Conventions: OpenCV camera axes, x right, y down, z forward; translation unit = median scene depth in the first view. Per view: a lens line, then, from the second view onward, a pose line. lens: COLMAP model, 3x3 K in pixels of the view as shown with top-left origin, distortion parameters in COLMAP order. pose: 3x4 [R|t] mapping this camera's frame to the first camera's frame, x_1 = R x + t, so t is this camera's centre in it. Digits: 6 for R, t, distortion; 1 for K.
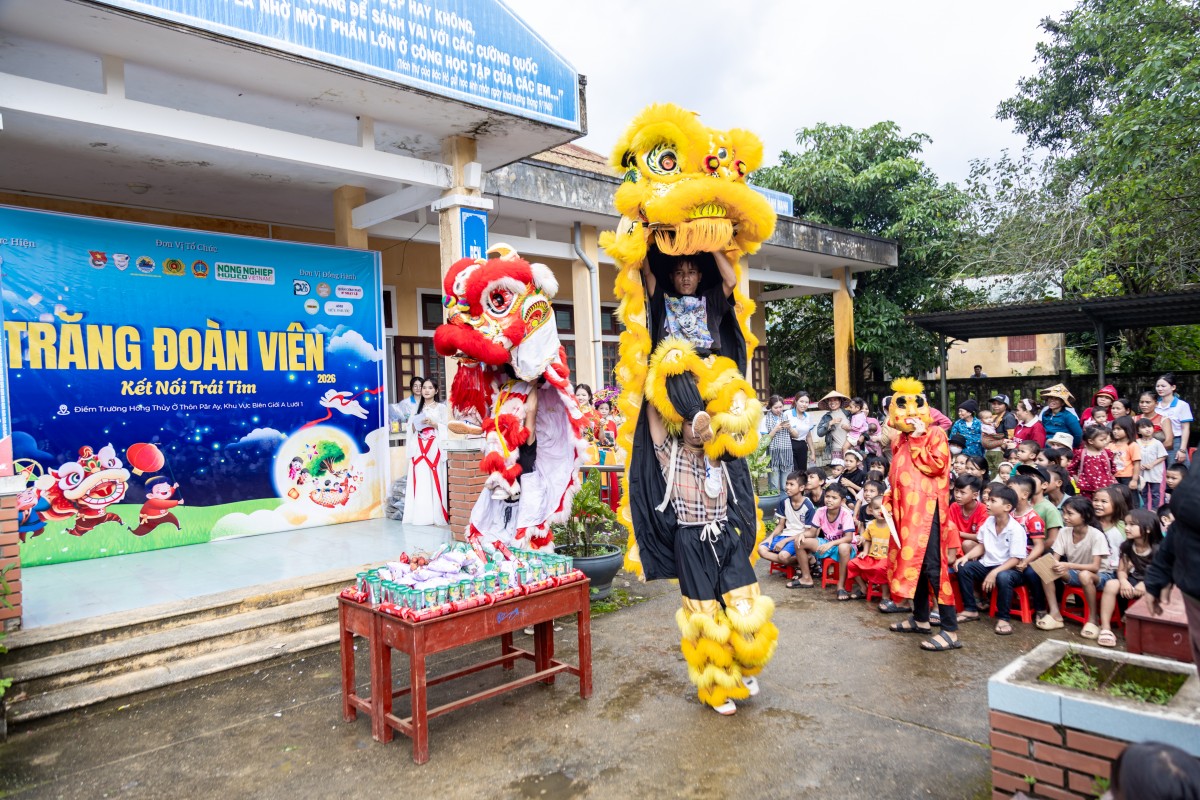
lens RADIAL K [[776.2, 0, 608.7], [0, 776.2, 409.9], [0, 0, 1]] dist [-0.000082, -0.002354]
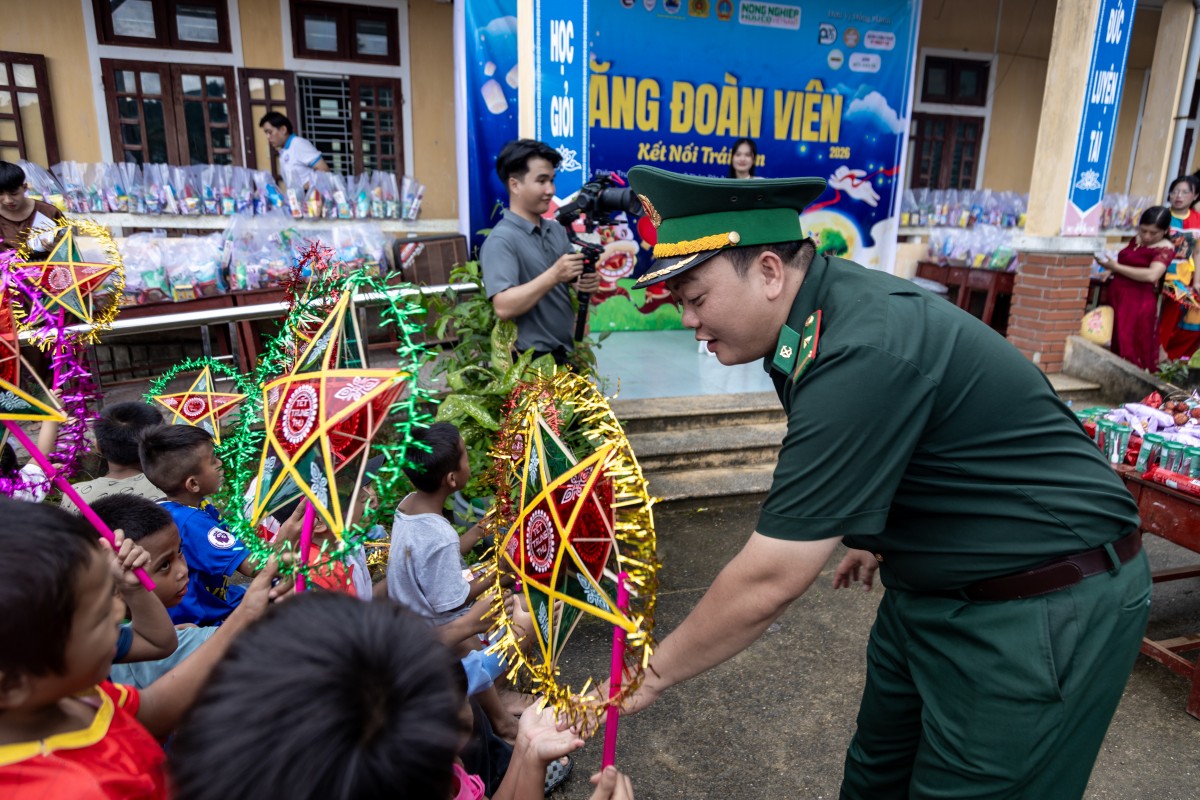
lens RADIAL K [[776.2, 0, 592.8], [0, 776.2, 400.2], [0, 0, 1]] dist [-0.000082, -0.002354]
pose [[0.885578, 0.167215, -0.433348, -0.221002], [-0.062638, 0.967424, 0.245292, 0.033099], [0.460247, -0.190081, 0.867203, 0.121700]]
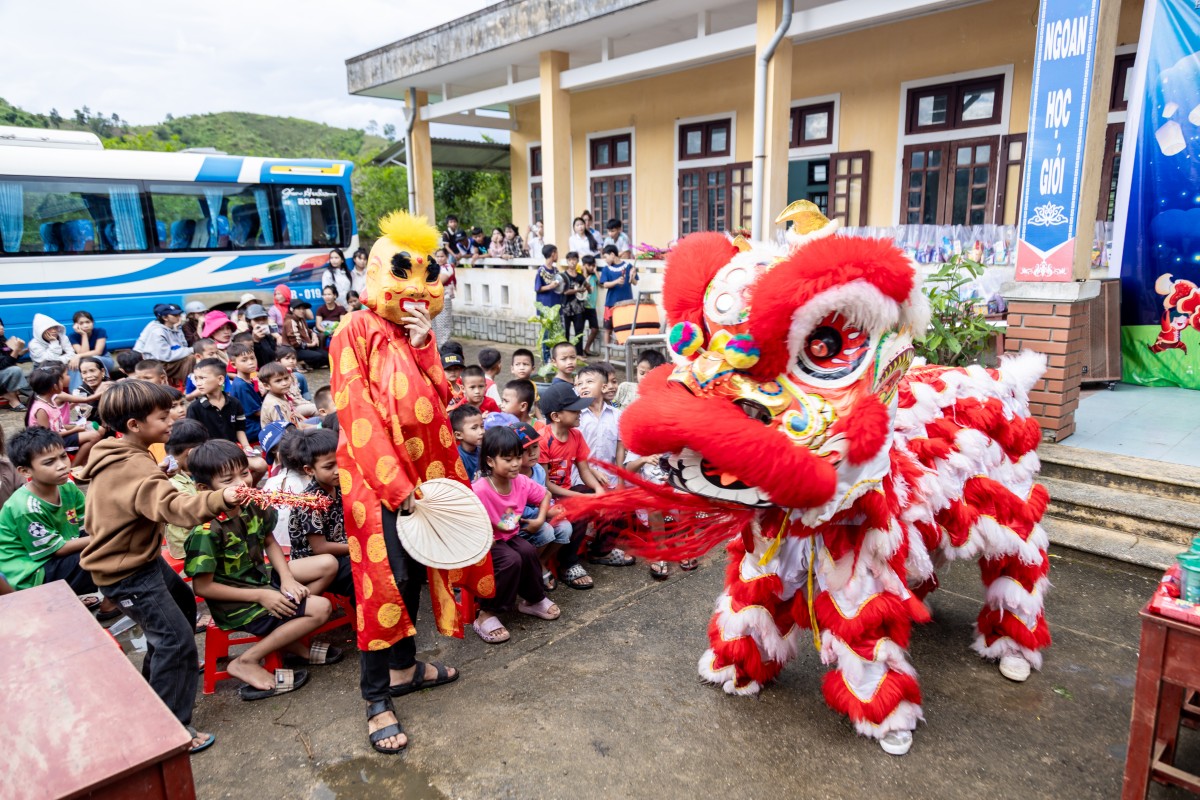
lens RADIAL K [[766.1, 0, 604.1], [0, 766.1, 399.1], [0, 0, 1]] dist [-0.008317, -0.000933]
pose [[-0.040008, 0.239228, -0.970139, 0.115227], [0.006812, 0.970959, 0.239149, -0.001282], [0.999176, 0.002960, -0.040476, 0.306918]]
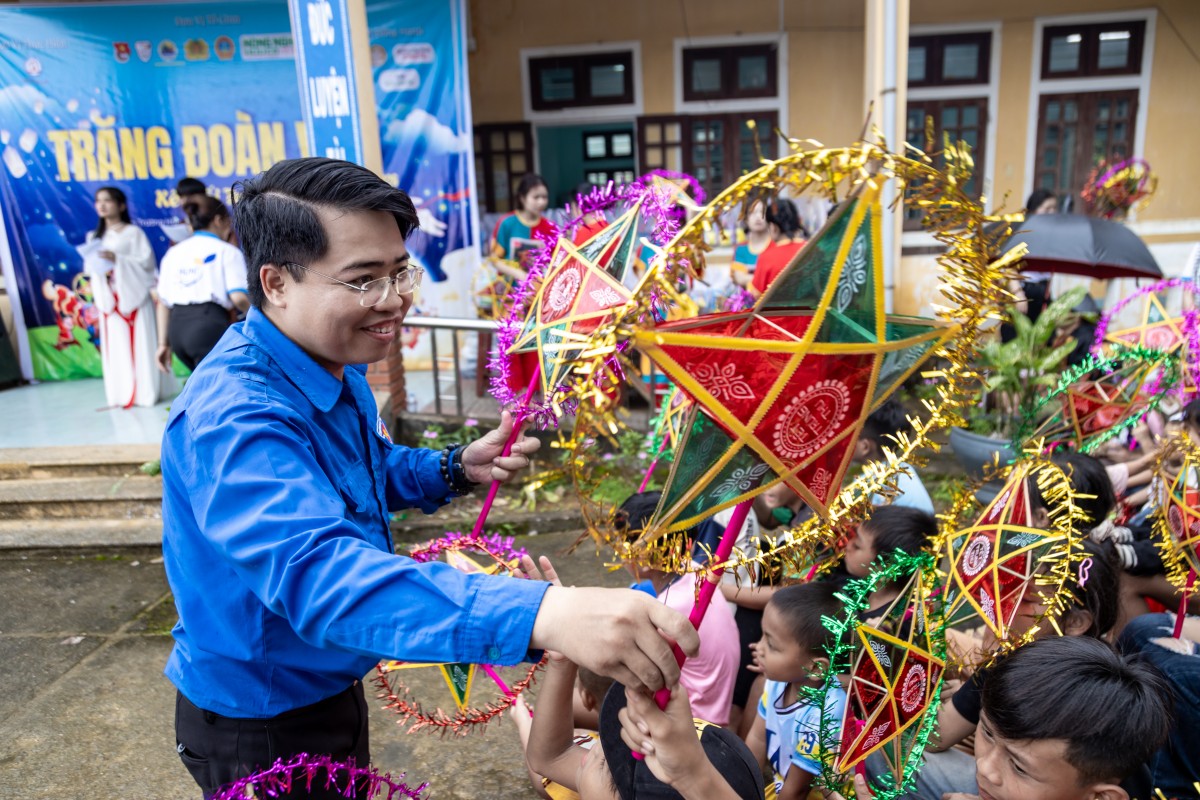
lens RADIAL K [[776.2, 0, 593.8], [0, 776.2, 404.1], [0, 0, 1]] dist [-0.000082, -0.002354]
pose [[0.671357, 0.178334, -0.719359, 0.410975], [-0.001311, 0.970903, 0.239470, -0.011961], [0.741133, -0.159827, 0.652056, 0.711226]]
